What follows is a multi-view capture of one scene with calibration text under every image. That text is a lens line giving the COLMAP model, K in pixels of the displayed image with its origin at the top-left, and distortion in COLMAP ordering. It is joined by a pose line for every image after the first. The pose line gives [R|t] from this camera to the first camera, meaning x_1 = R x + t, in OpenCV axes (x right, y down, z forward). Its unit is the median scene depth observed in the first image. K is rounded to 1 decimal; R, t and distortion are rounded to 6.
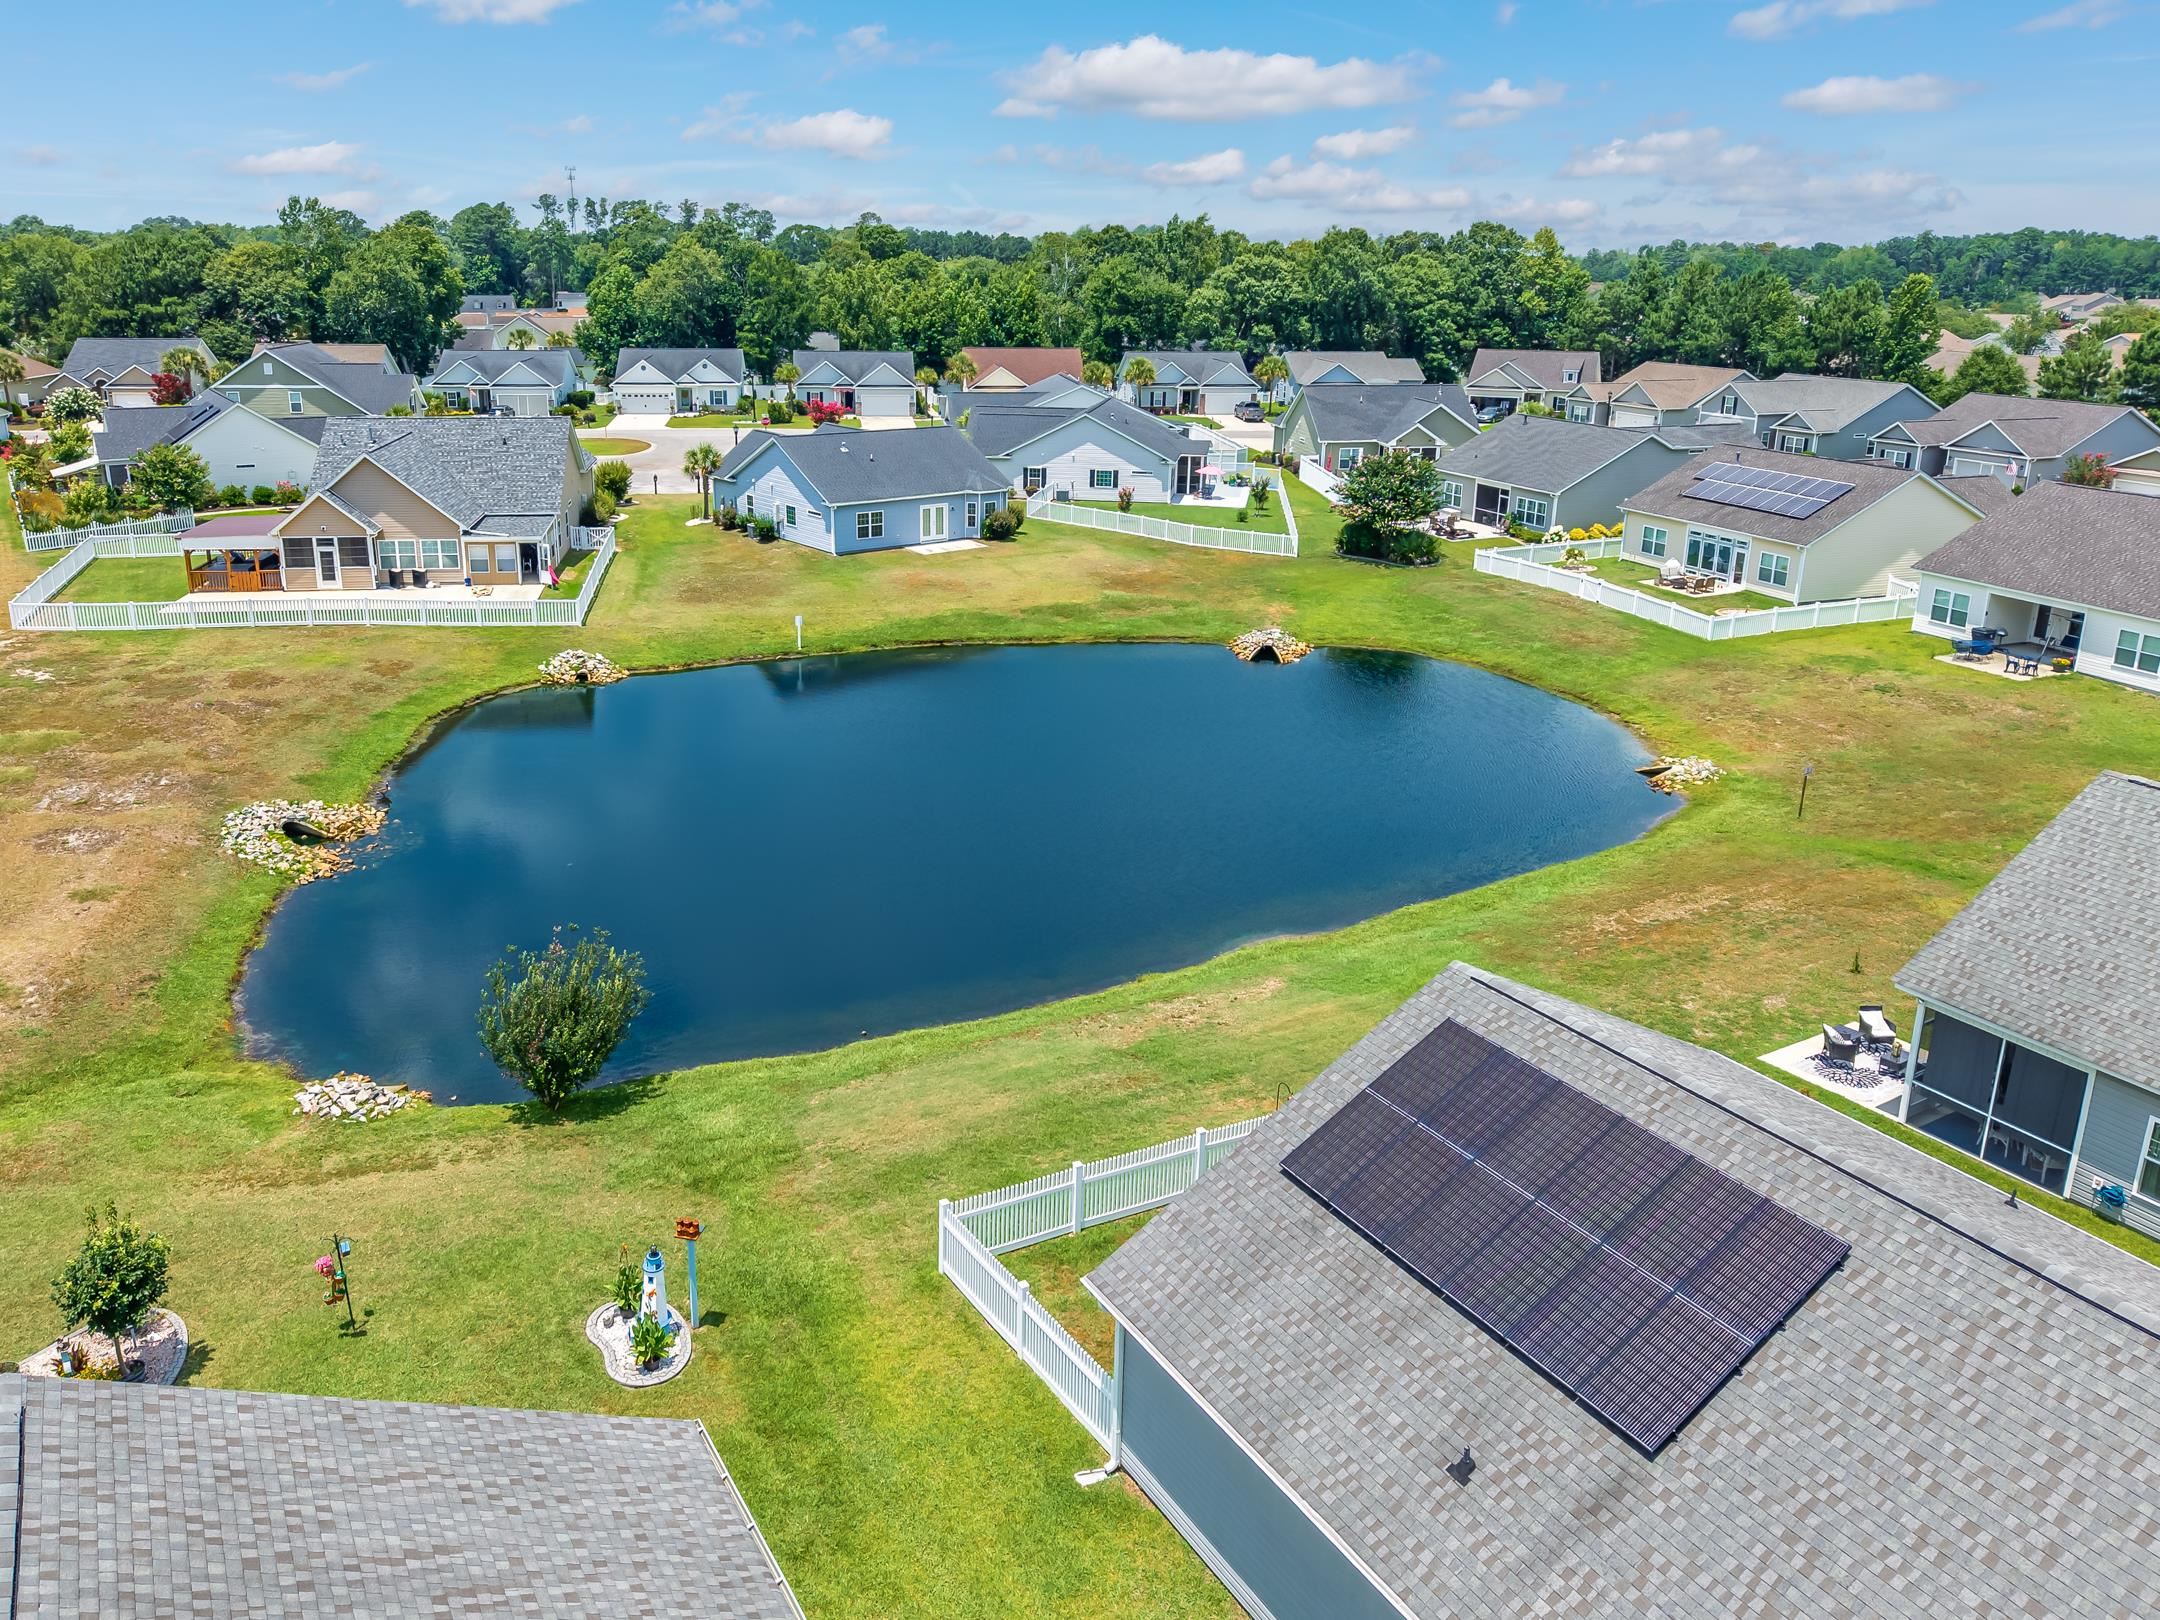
lens RADIAL K [[1542.8, 0, 1068.7], [0, 1542.8, 755.5], [0, 0, 1]] dist [0.023510, -0.007128]
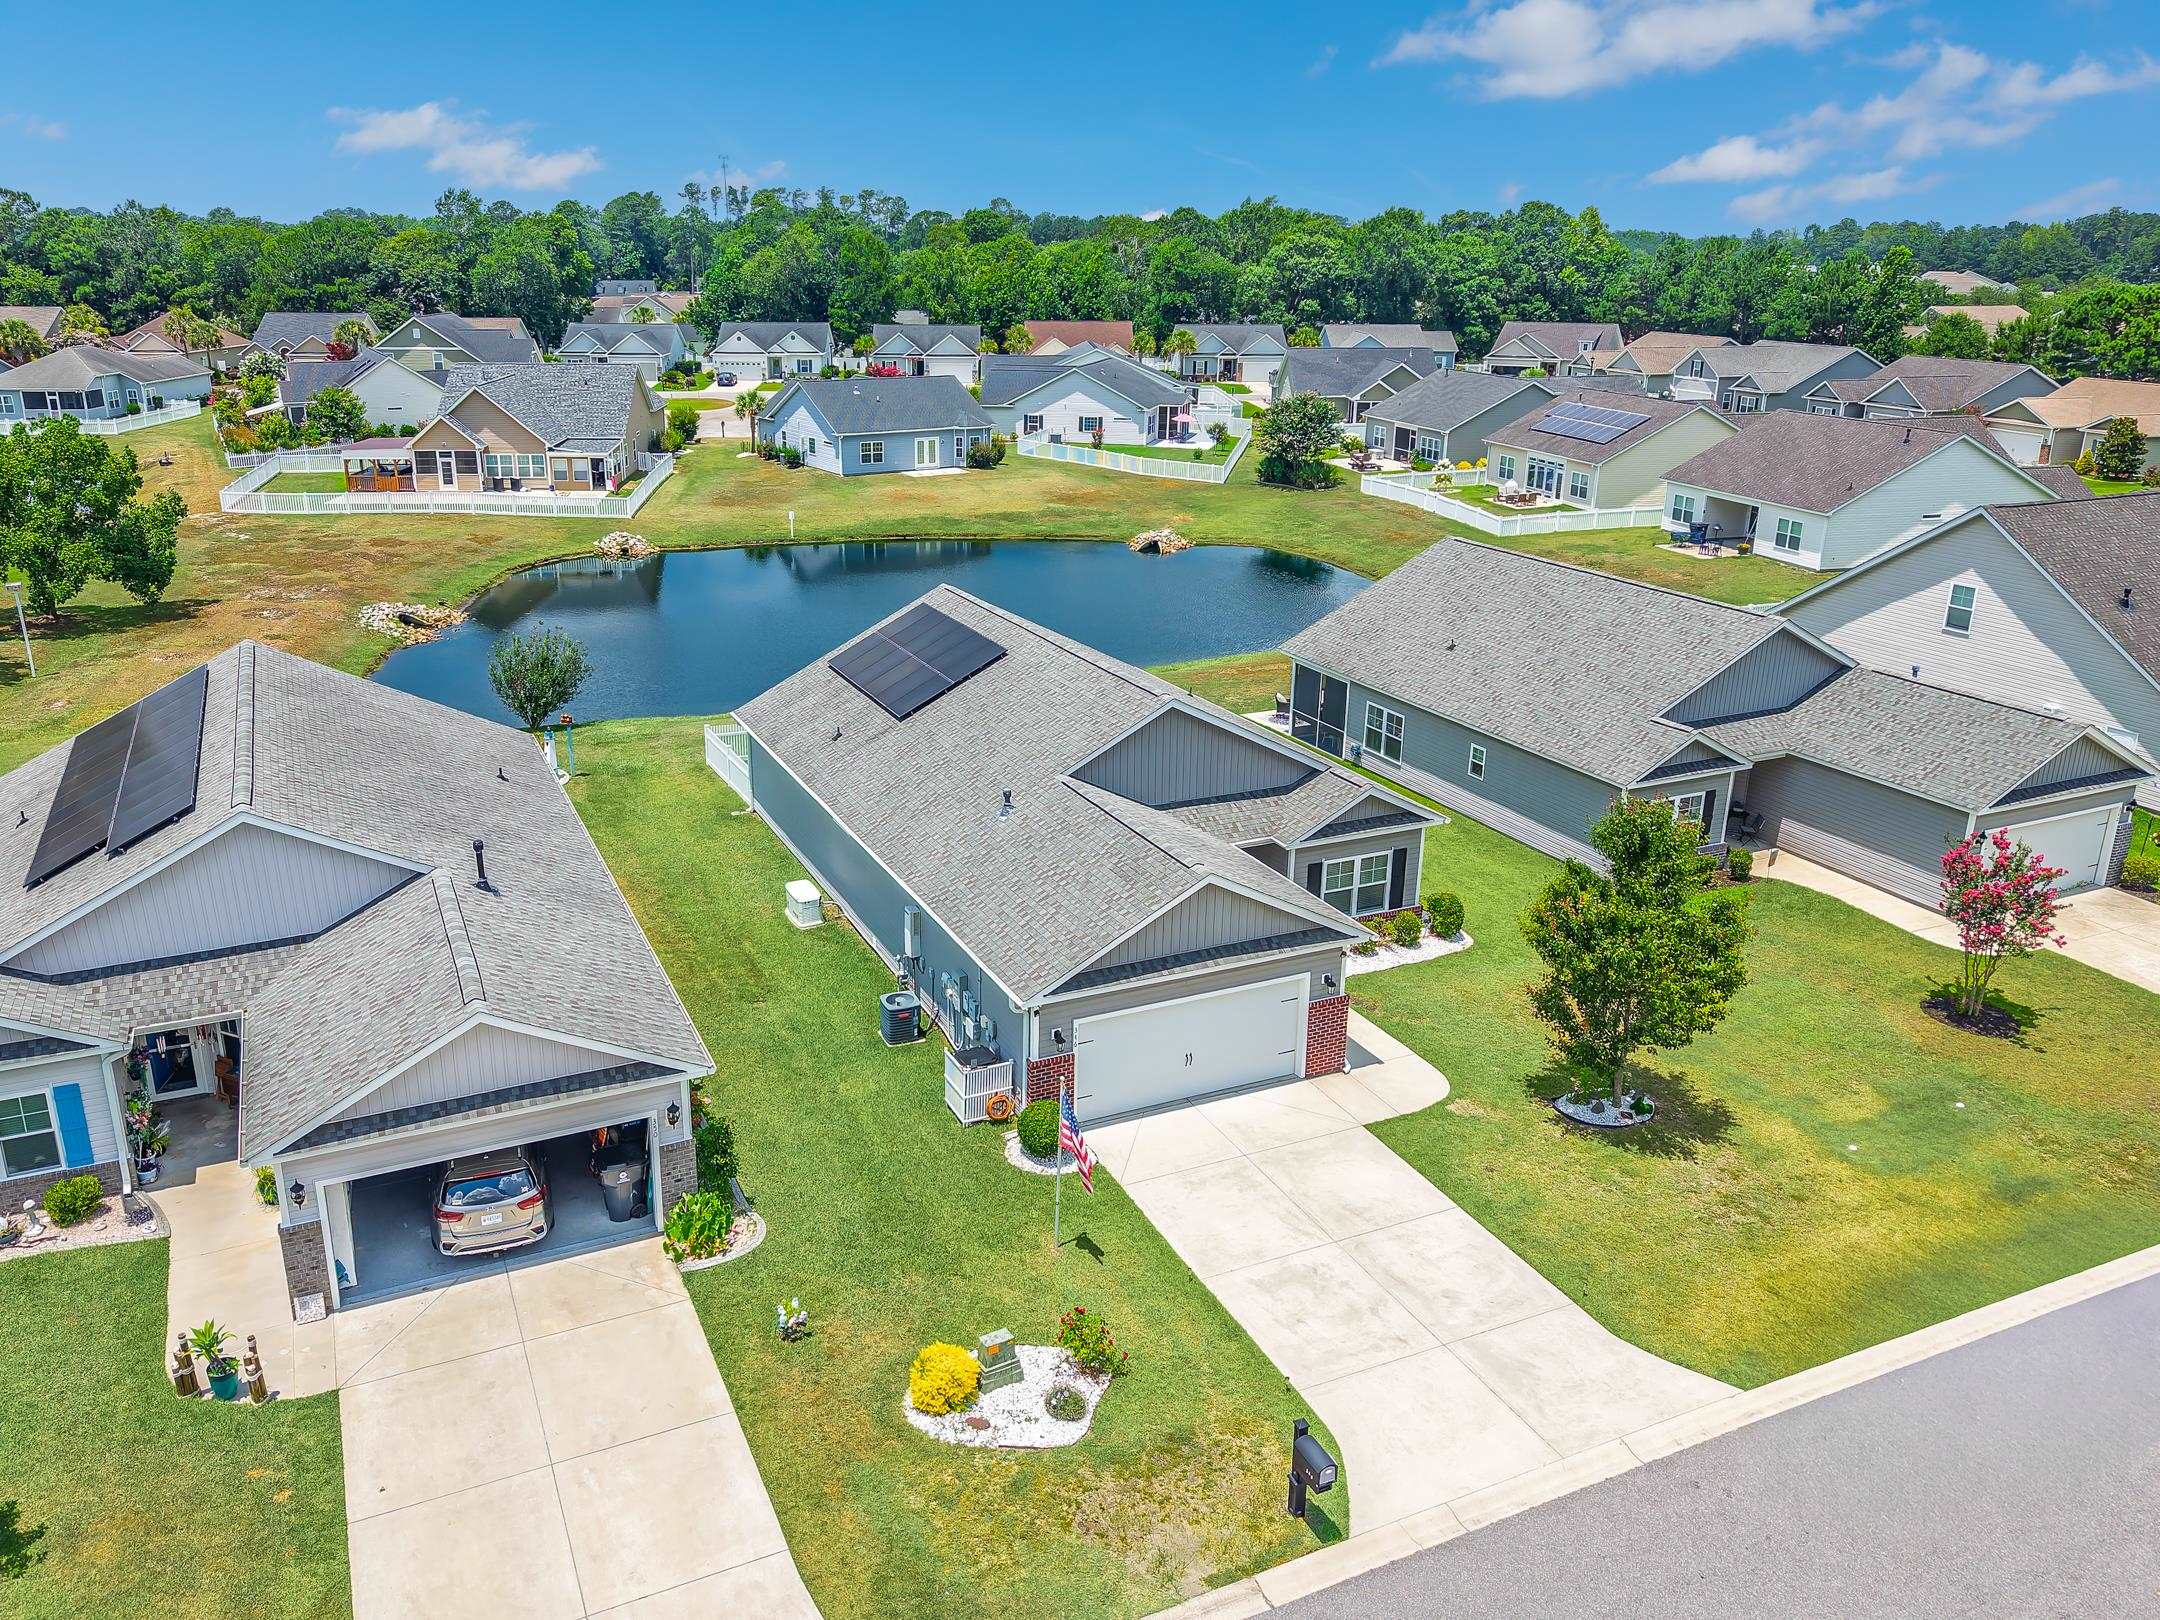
lens RADIAL K [[1590.0, 0, 1080.0], [0, 1590.0, 810.0], [0, 0, 1]] dist [0.025351, -0.002005]
pose [[0.995295, 0.026741, -0.093130, 0.123720], [-0.024004, 0.999250, 0.030386, 0.071169], [0.093873, -0.028007, 0.995190, -0.199210]]
